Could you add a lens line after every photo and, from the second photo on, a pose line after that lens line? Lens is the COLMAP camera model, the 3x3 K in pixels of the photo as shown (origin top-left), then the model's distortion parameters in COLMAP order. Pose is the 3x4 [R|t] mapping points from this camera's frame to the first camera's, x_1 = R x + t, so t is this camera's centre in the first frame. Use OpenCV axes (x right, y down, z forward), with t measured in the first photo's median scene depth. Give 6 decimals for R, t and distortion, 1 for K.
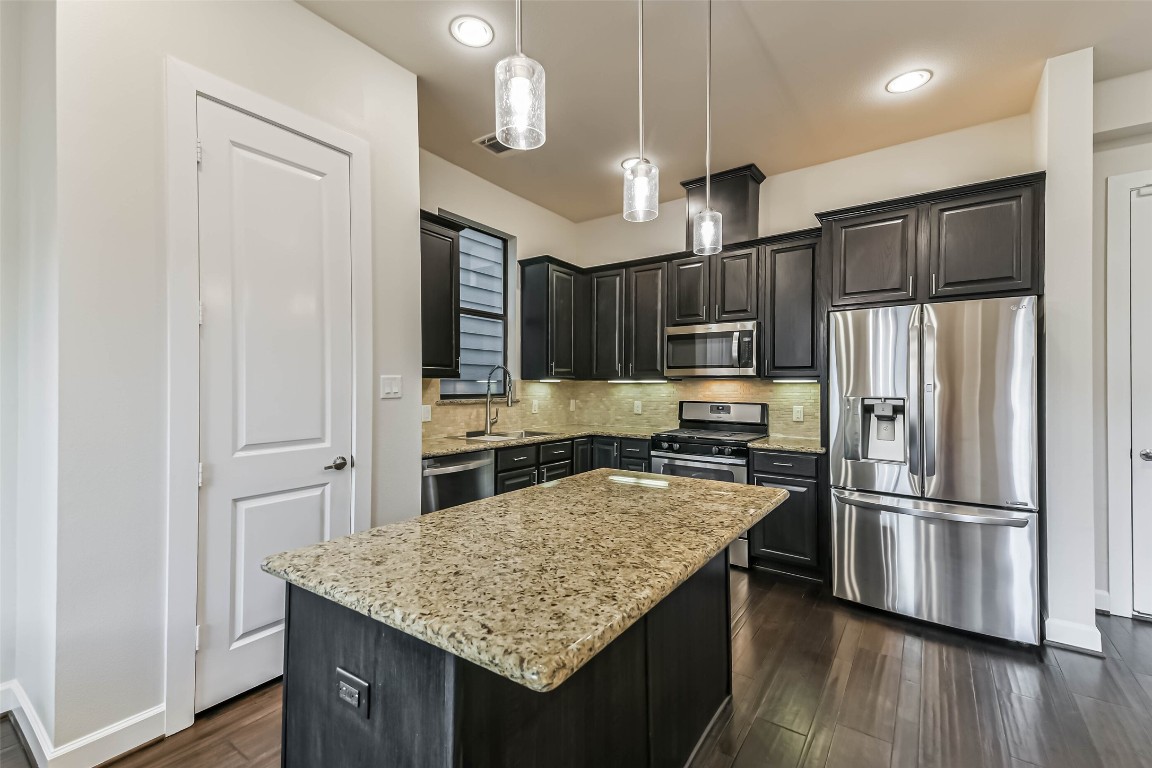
lens RADIAL K [[487.0, 0, 576.0], [0, 487.0, 384.0], [0, 0, 1]] dist [0.078598, -0.000103]
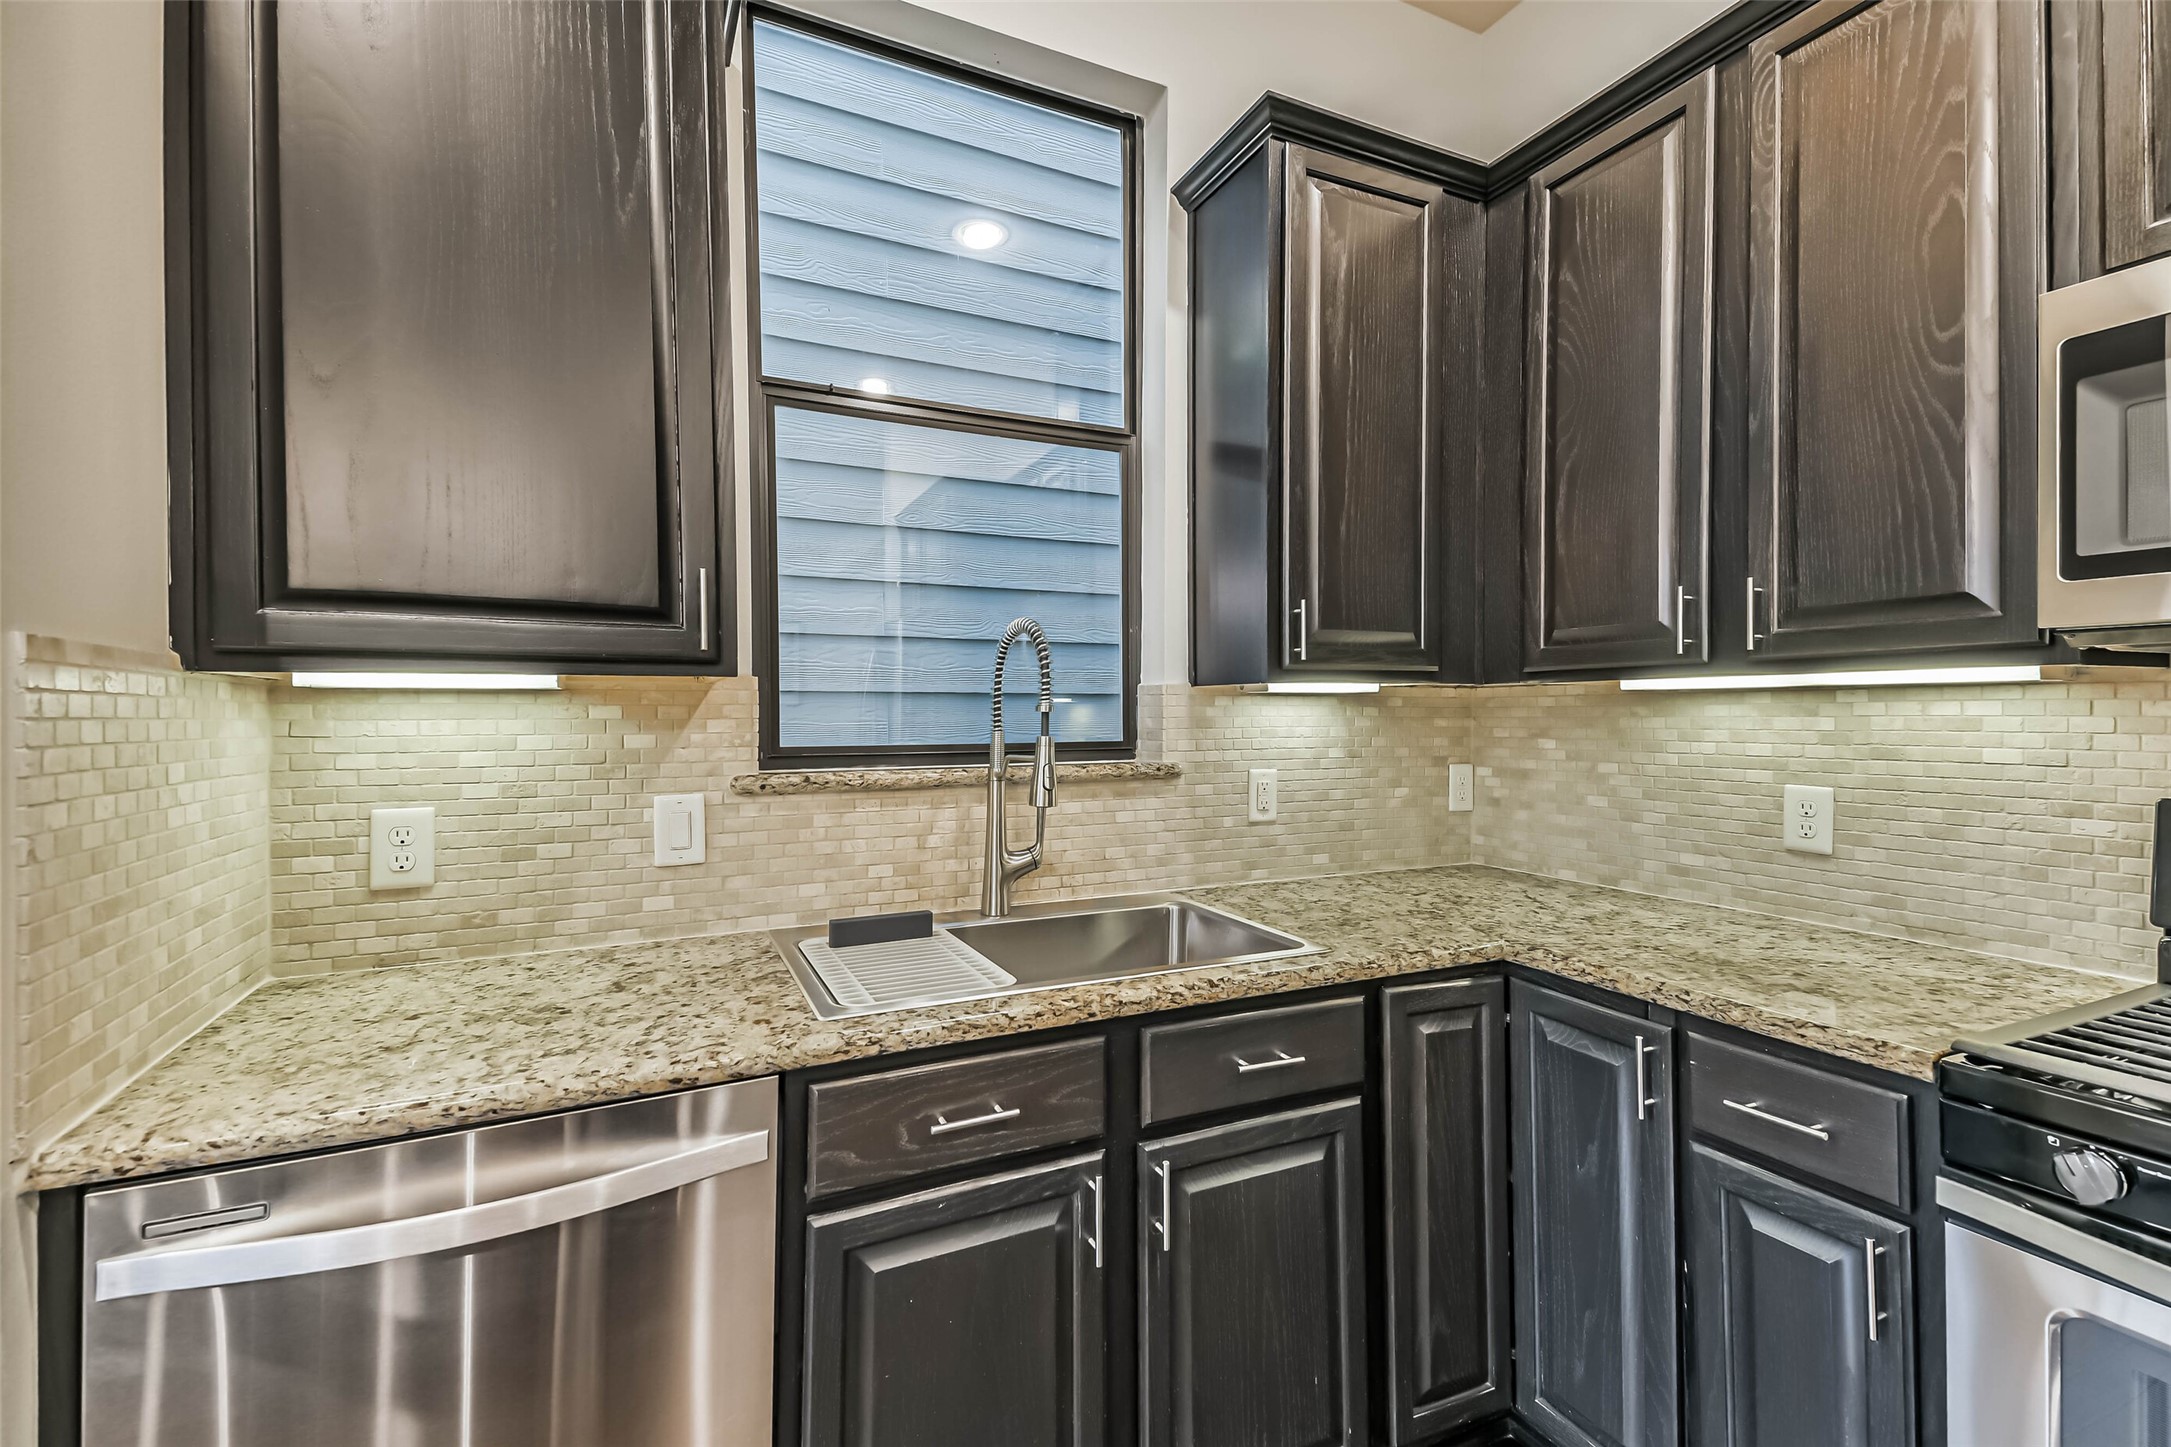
lens RADIAL K [[935.4, 0, 1086.5], [0, 935.4, 713.6], [0, 0, 1]] dist [0.087243, -0.037669]
pose [[0.873211, -0.008154, -0.487274, 0.080652], [0.009475, 0.999955, 0.000246, 0.005801], [0.487250, -0.004832, 0.873249, 0.647960]]
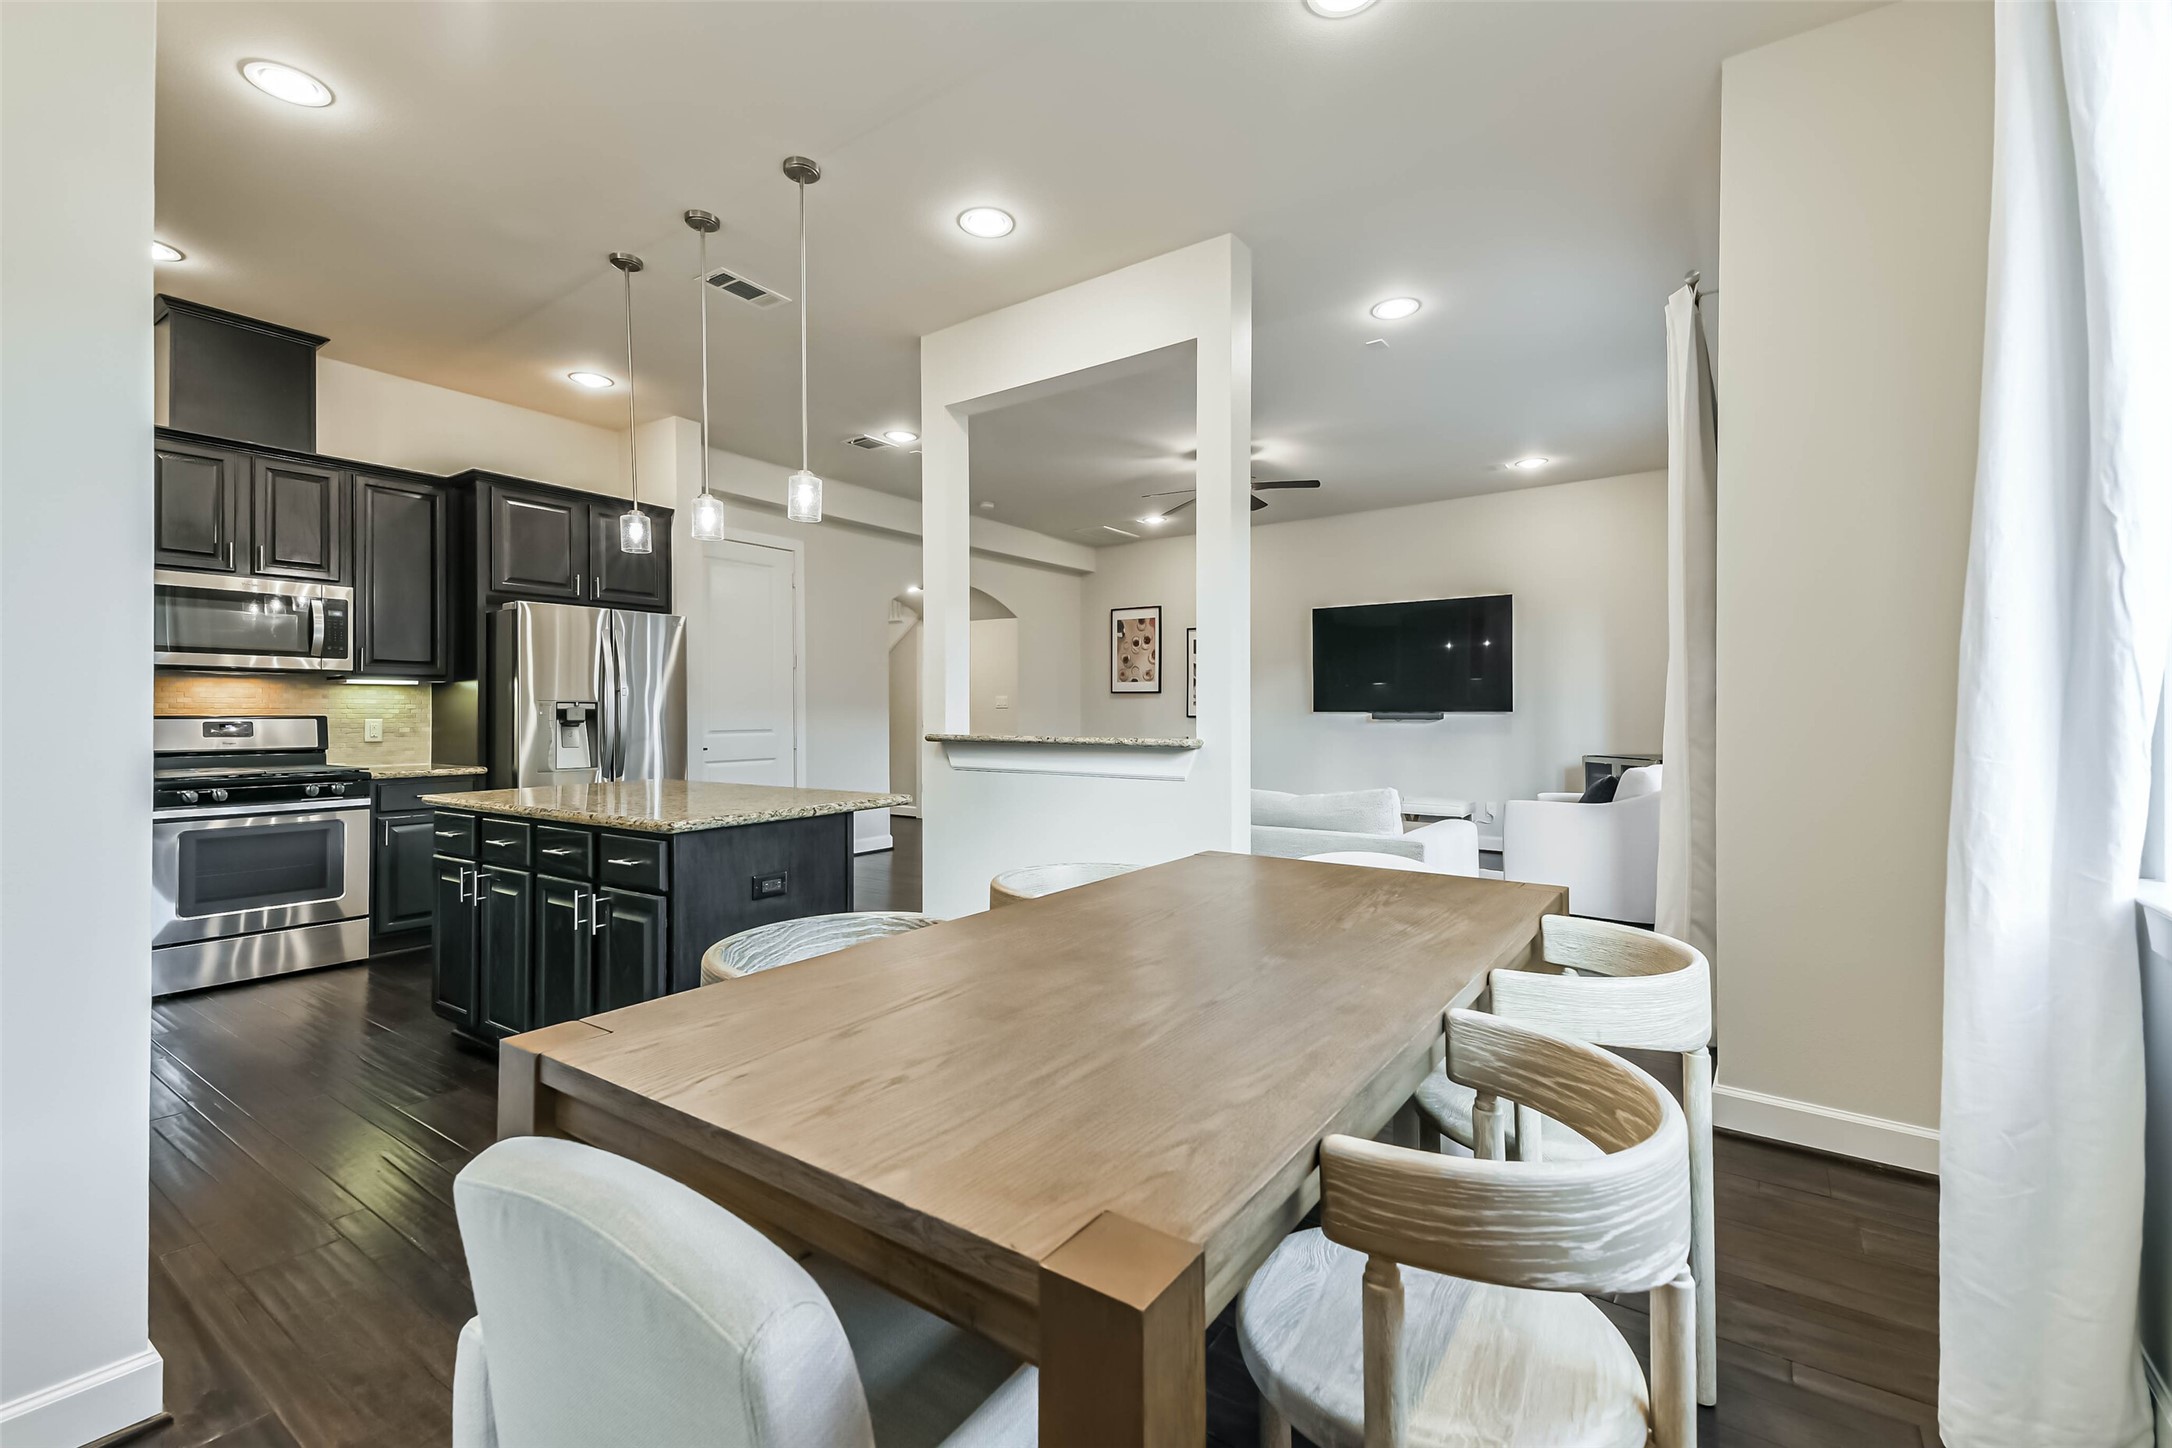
lens RADIAL K [[920.1, 0, 1093.4], [0, 920.1, 706.5], [0, 0, 1]] dist [0.072300, -0.035344]
pose [[-0.005723, 0.003882, 0.999976, -0.847039], [-0.001775, 0.999991, -0.003892, 0.030690], [-0.999982, -0.001798, -0.005716, 0.027885]]
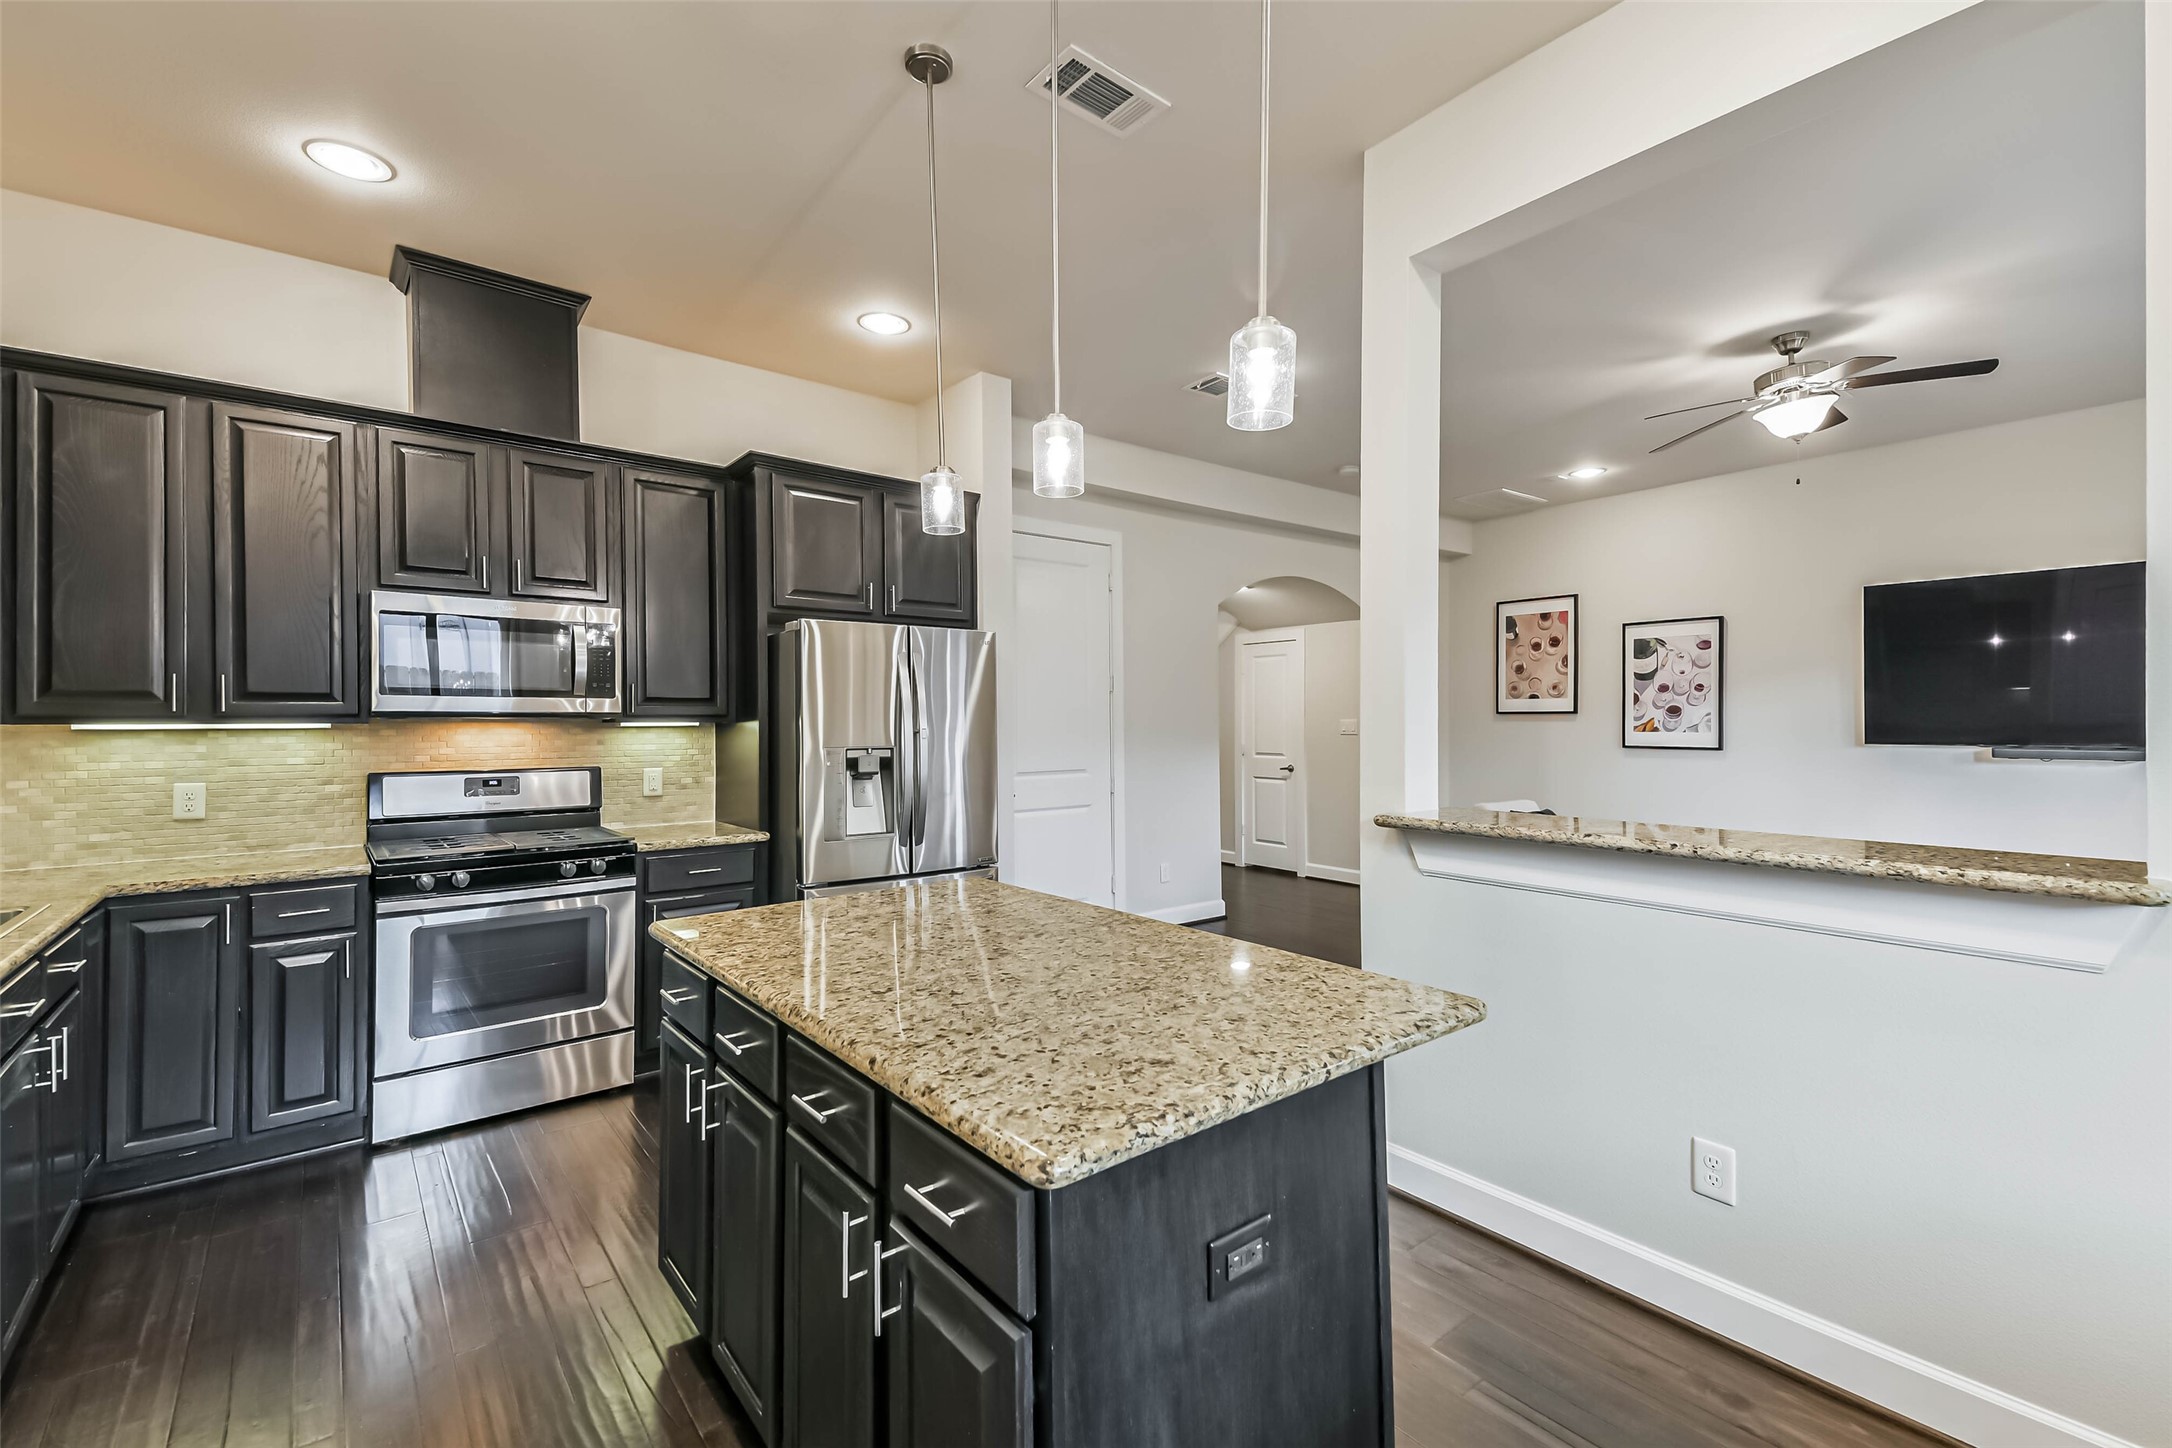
lens RADIAL K [[935.9, 0, 1087.0], [0, 935.9, 714.1], [0, 0, 1]] dist [0.087243, -0.037669]
pose [[0.279068, 0.003182, 0.960266, -0.440270], [0.003226, 0.999986, -0.004251, -0.010161], [-0.960266, 0.004285, 0.279054, 0.234939]]
